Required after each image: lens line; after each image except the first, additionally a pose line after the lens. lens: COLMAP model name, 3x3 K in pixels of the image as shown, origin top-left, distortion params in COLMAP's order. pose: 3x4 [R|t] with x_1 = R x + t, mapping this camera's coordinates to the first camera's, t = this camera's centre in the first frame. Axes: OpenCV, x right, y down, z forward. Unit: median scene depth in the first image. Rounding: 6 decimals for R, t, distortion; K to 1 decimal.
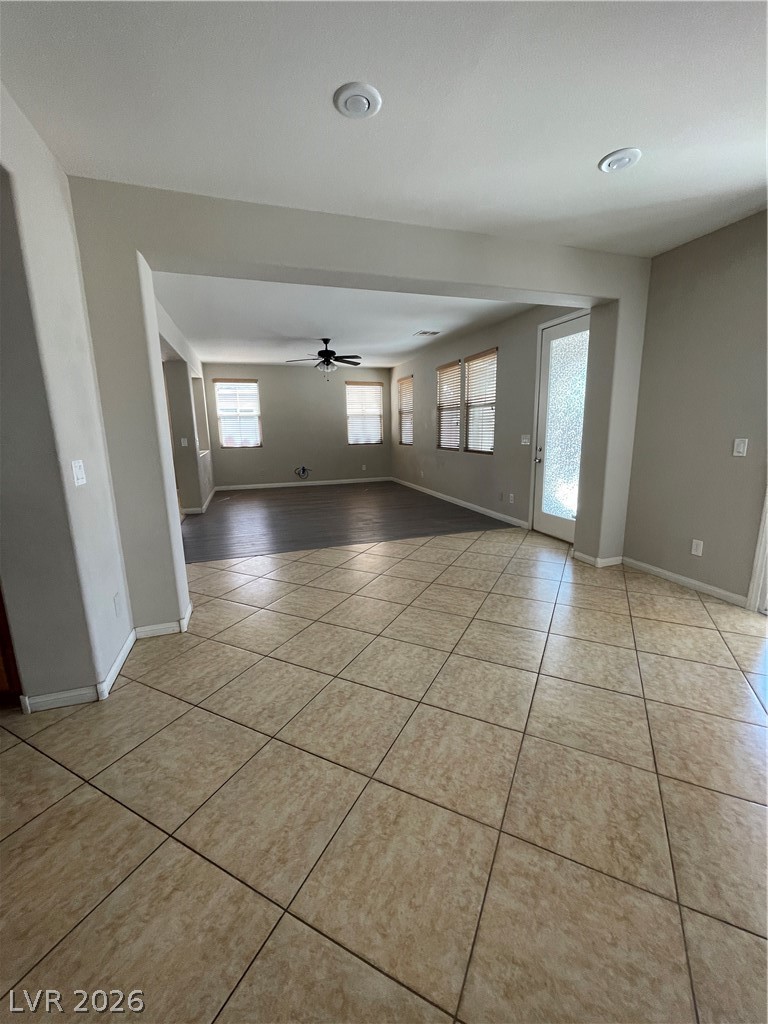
lens RADIAL K [[415.0, 0, 384.0], [0, 415.0, 512.0], [0, 0, 1]] dist [0.001752, 0.000184]
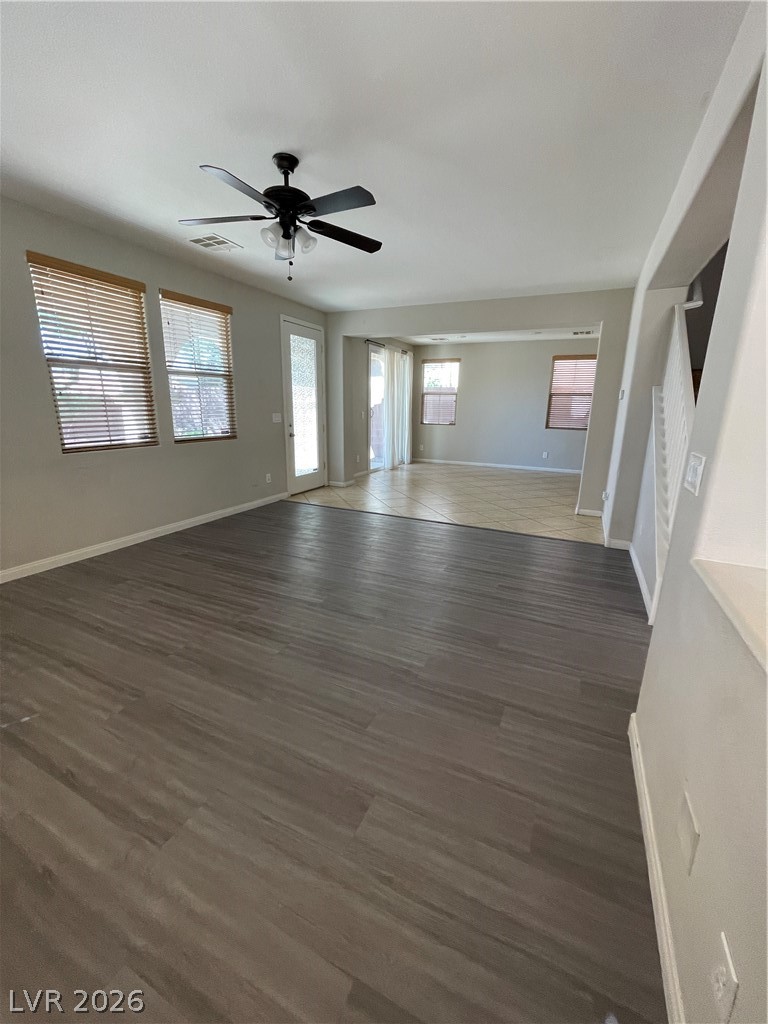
lens RADIAL K [[415.0, 0, 384.0], [0, 415.0, 512.0], [0, 0, 1]] dist [0.001752, 0.000184]
pose [[-0.716375, -0.169358, 0.676849, -0.655104], [0.140146, 0.915394, 0.377376, -0.332172], [-0.683495, 0.365200, -0.632031, 1.652914]]
